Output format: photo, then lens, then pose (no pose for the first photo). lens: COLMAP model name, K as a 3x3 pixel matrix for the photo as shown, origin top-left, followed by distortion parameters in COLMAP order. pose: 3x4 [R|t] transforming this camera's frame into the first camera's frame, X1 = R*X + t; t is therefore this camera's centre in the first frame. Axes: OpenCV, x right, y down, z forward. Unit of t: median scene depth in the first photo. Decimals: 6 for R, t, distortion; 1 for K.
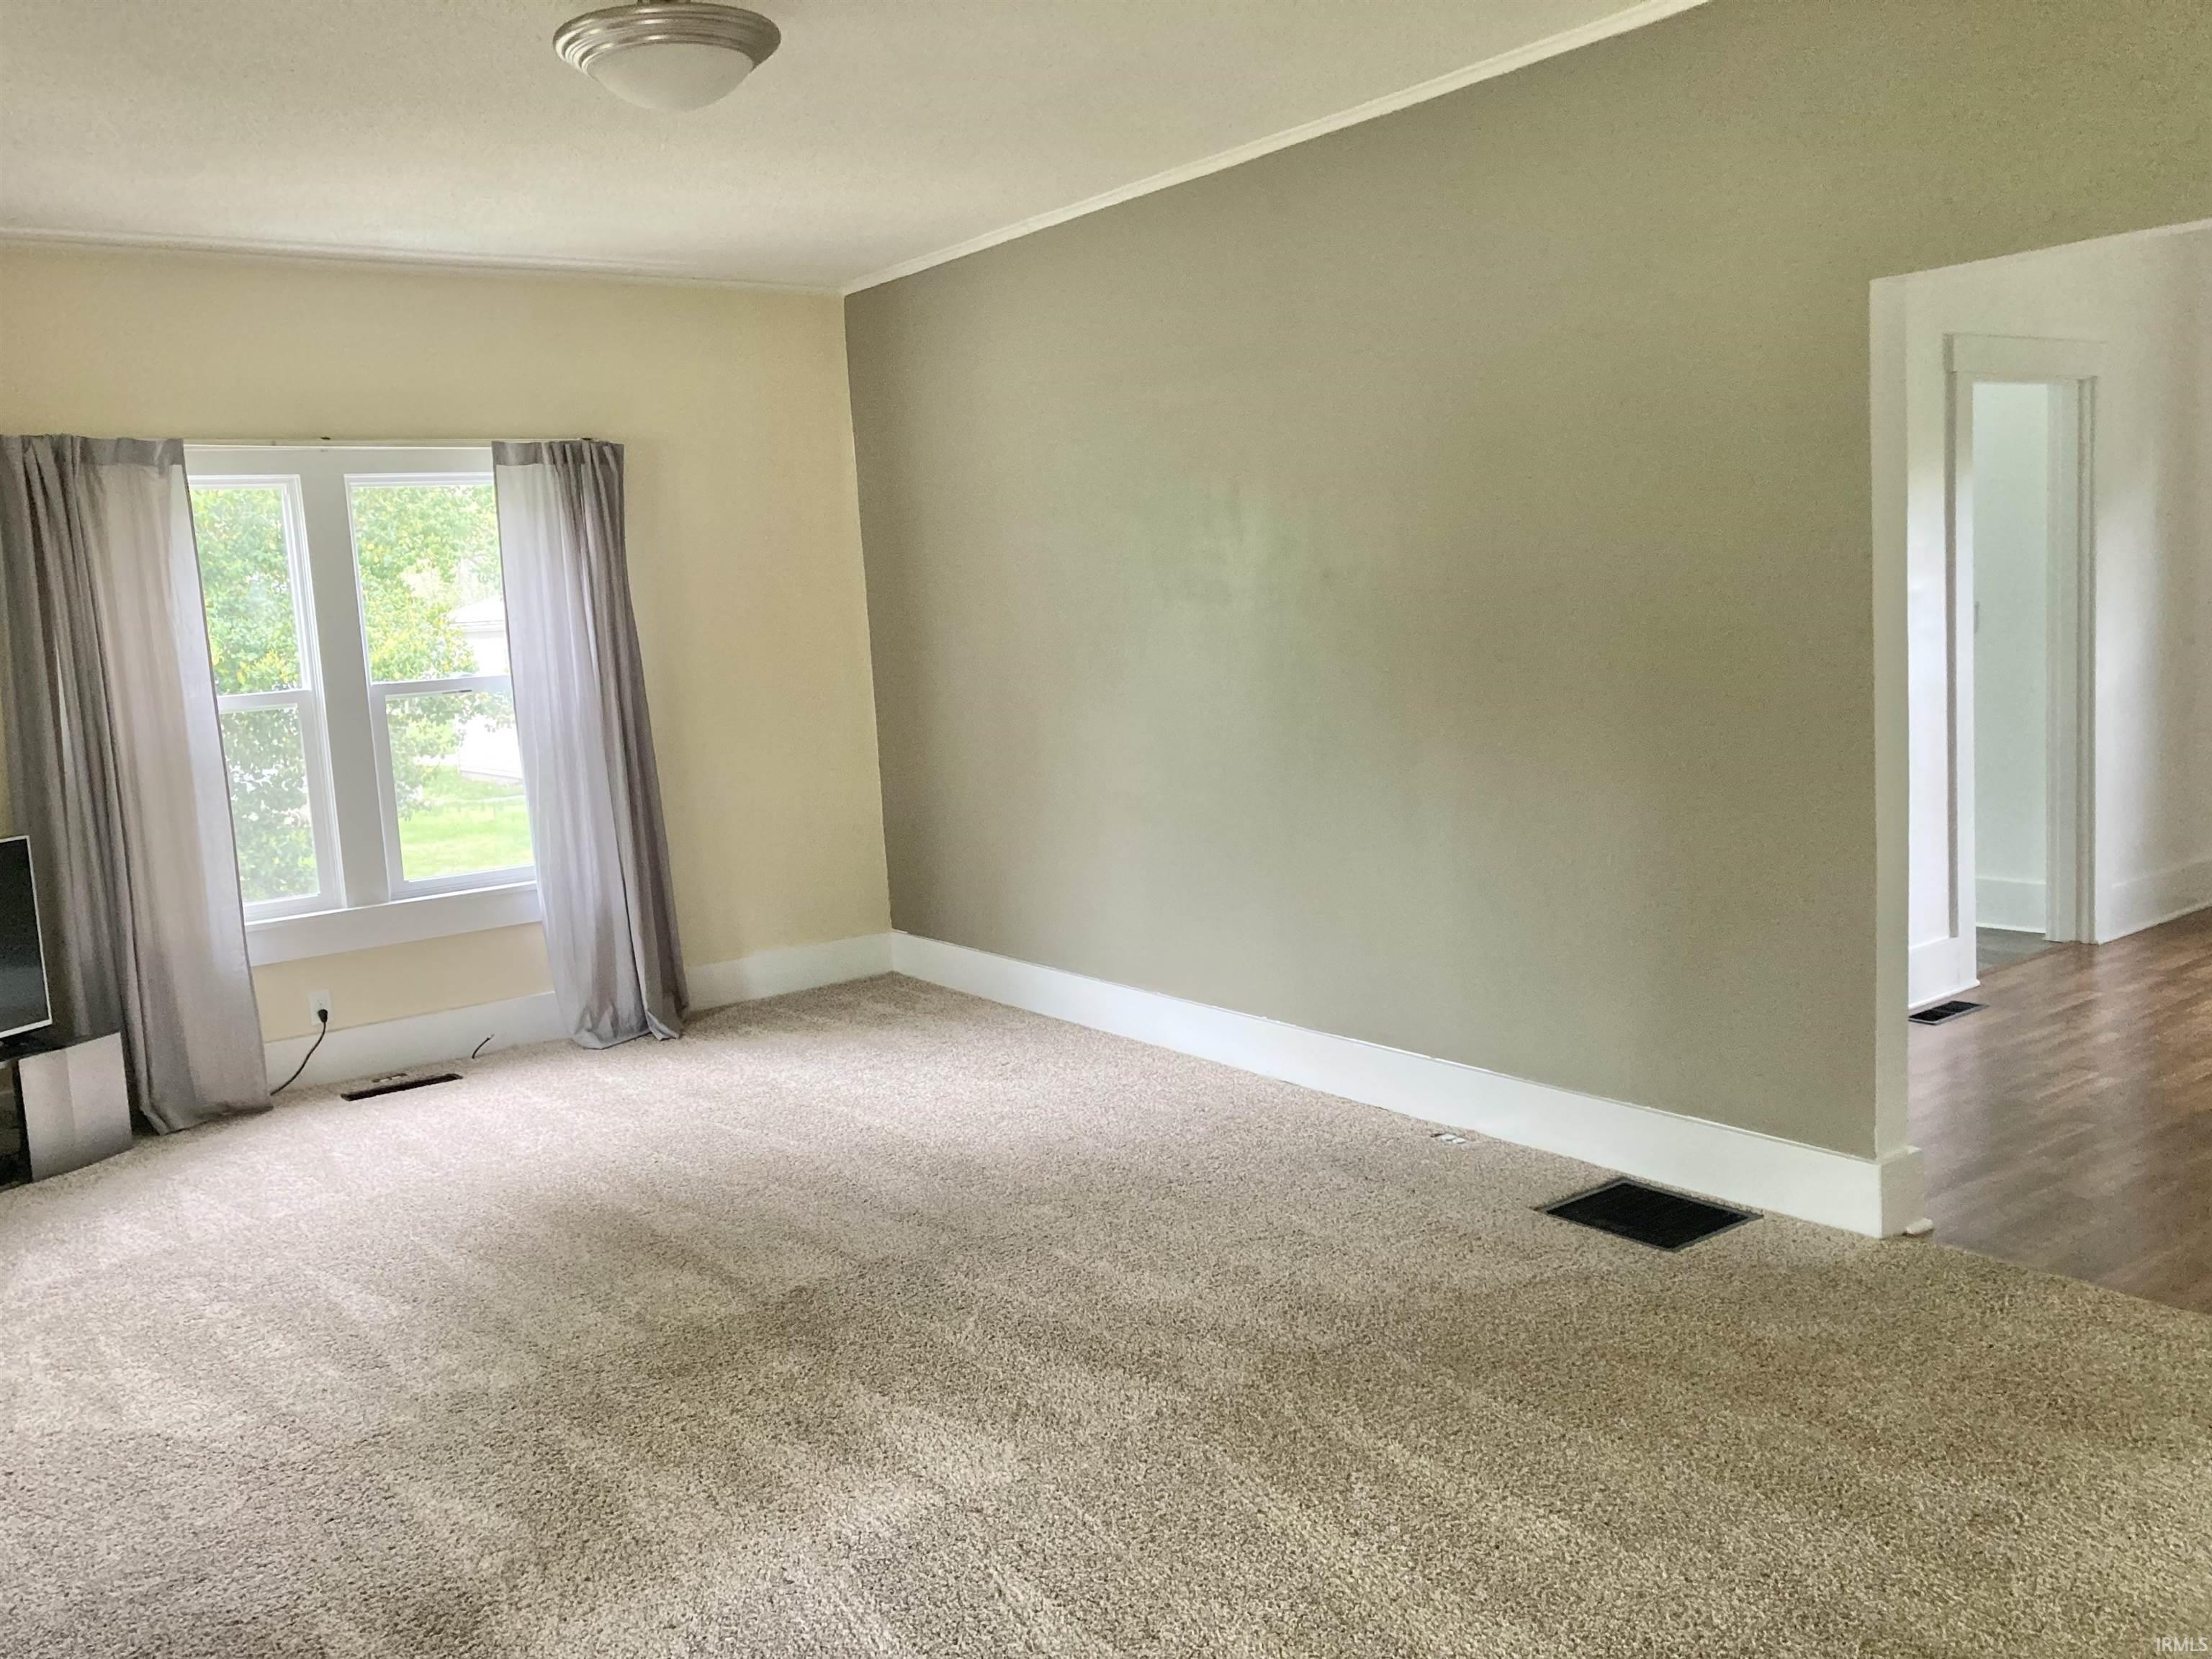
lens RADIAL K [[1822.7, 0, 1077.0], [0, 1822.7, 817.8], [0, 0, 1]] dist [0.040803, -0.030077]
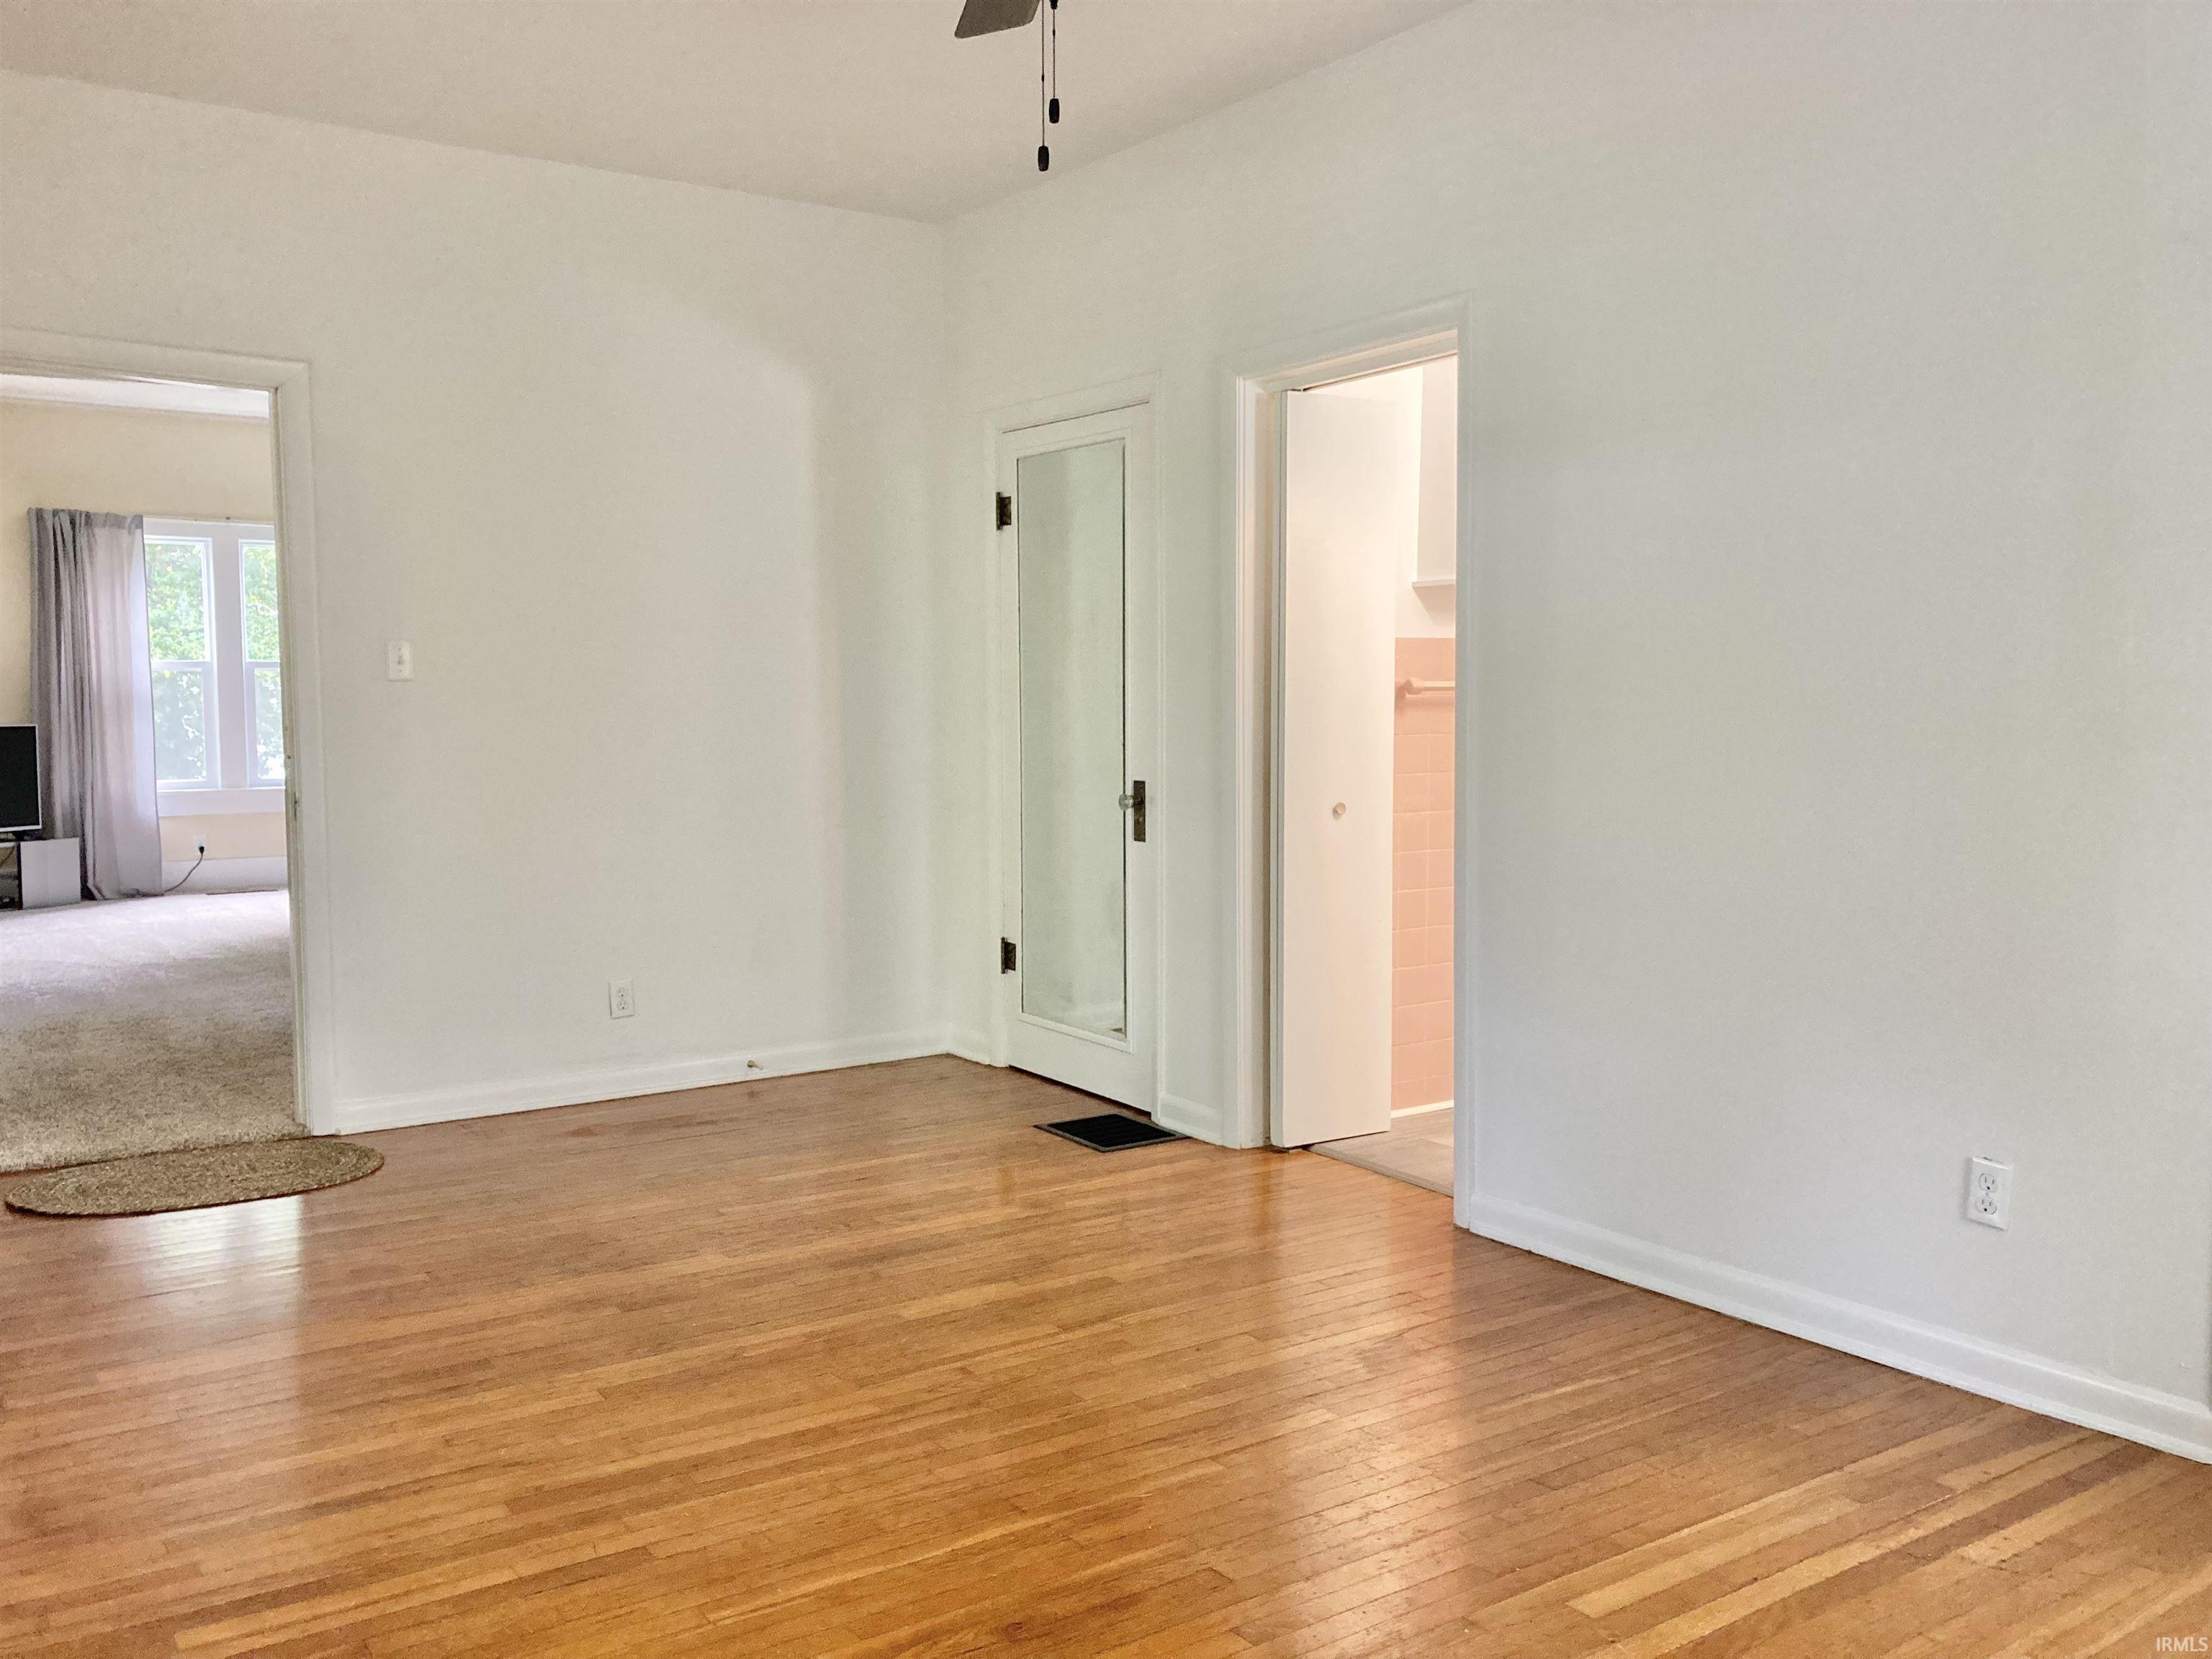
lens RADIAL K [[1822.7, 0, 1120.7], [0, 1822.7, 816.3], [0, 0, 1]] dist [0.040803, -0.030077]
pose [[0.998436, 0.055902, 0.000445, 0.495879], [-0.055792, 0.996913, -0.055240, 0.137222], [-0.003531, 0.055128, 0.998473, -0.804106]]
